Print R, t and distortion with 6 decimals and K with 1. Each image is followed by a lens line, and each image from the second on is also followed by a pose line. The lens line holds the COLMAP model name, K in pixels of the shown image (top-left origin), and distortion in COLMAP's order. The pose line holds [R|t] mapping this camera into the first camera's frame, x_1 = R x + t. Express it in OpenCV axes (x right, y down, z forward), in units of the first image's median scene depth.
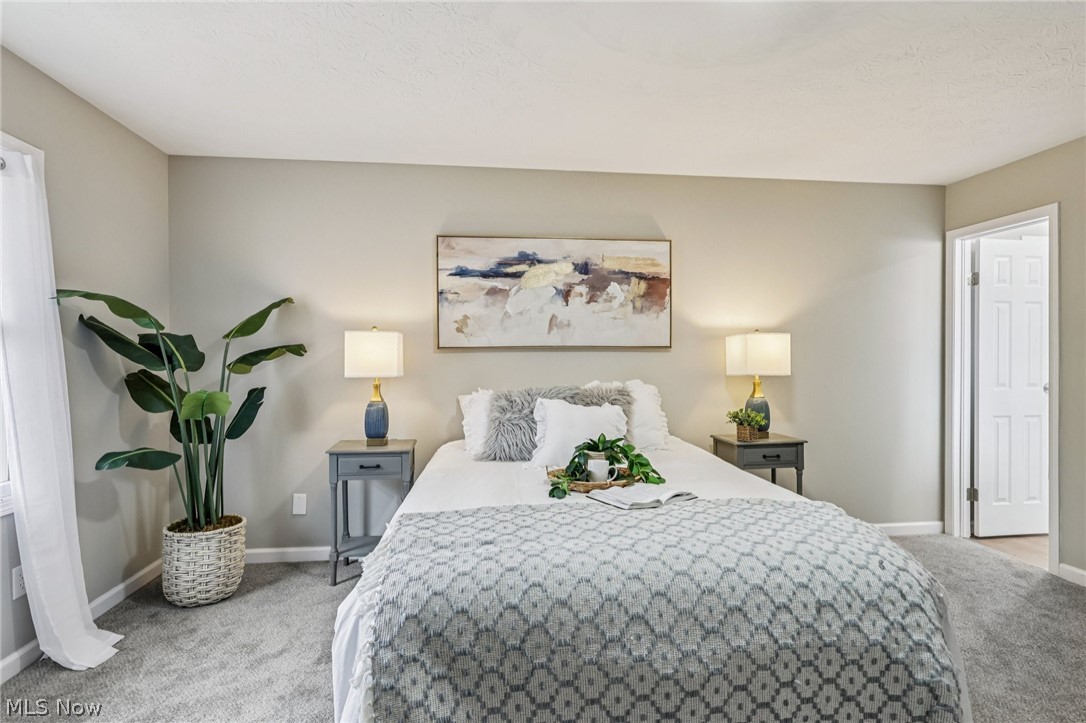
lens RADIAL K [[547.6, 0, 544.6], [0, 547.6, 361.0], [0, 0, 1]] dist [0.001134, -0.001566]
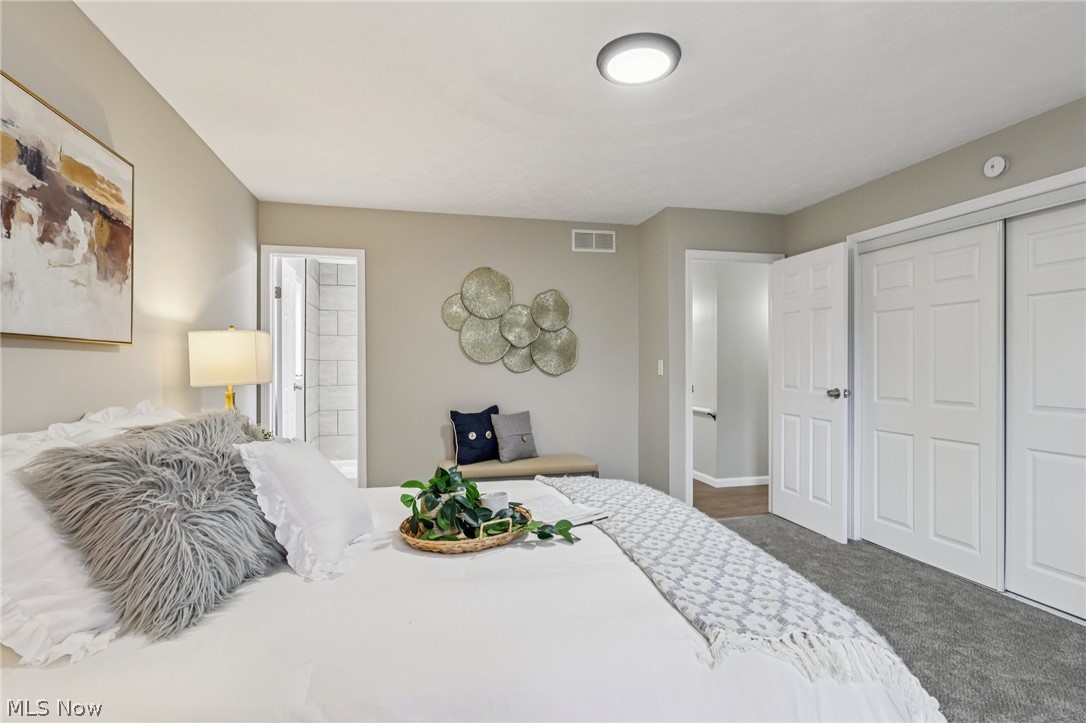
lens RADIAL K [[547.6, 0, 544.4], [0, 547.6, 361.3], [0, 0, 1]] dist [0.001134, -0.001566]
pose [[-0.108345, 0.006098, 0.994095, -0.425300], [0.003669, 0.999977, -0.005734, -0.001109], [-0.994107, 0.003026, -0.108365, 0.635940]]
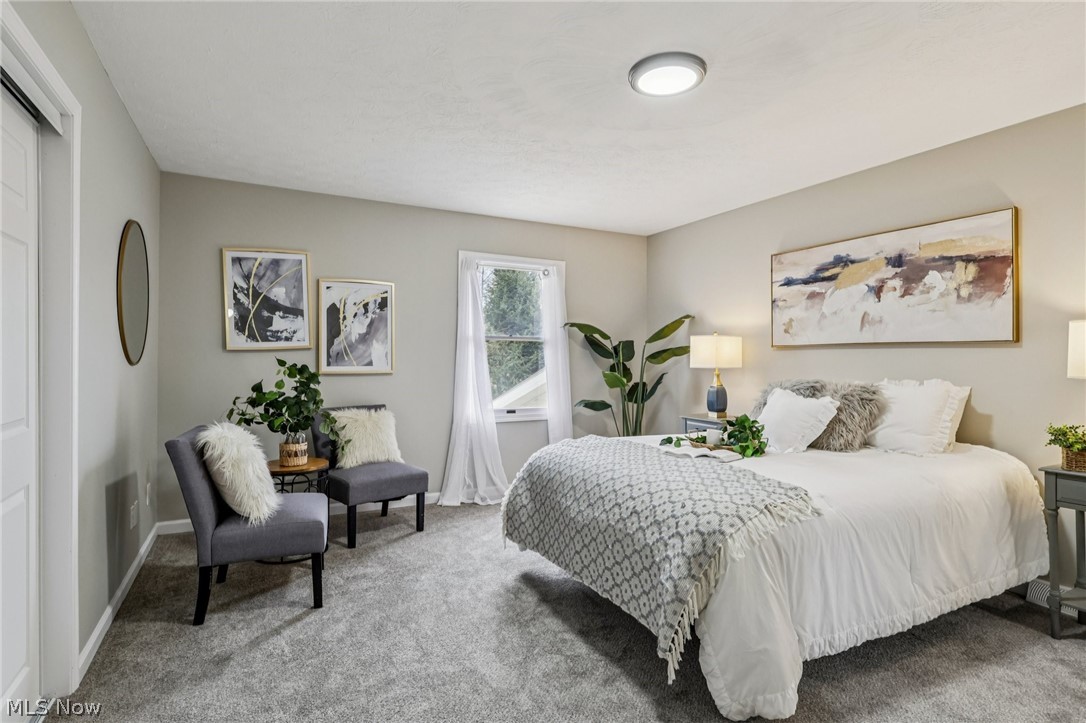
lens RADIAL K [[547.6, 0, 545.7], [0, 547.6, 359.9], [0, 0, 1]] dist [0.001134, -0.001566]
pose [[0.361629, 0.010018, -0.932268, 0.750444], [-0.007010, 0.999943, 0.008026, 0.000440], [0.932296, 0.003633, 0.361678, 0.079286]]
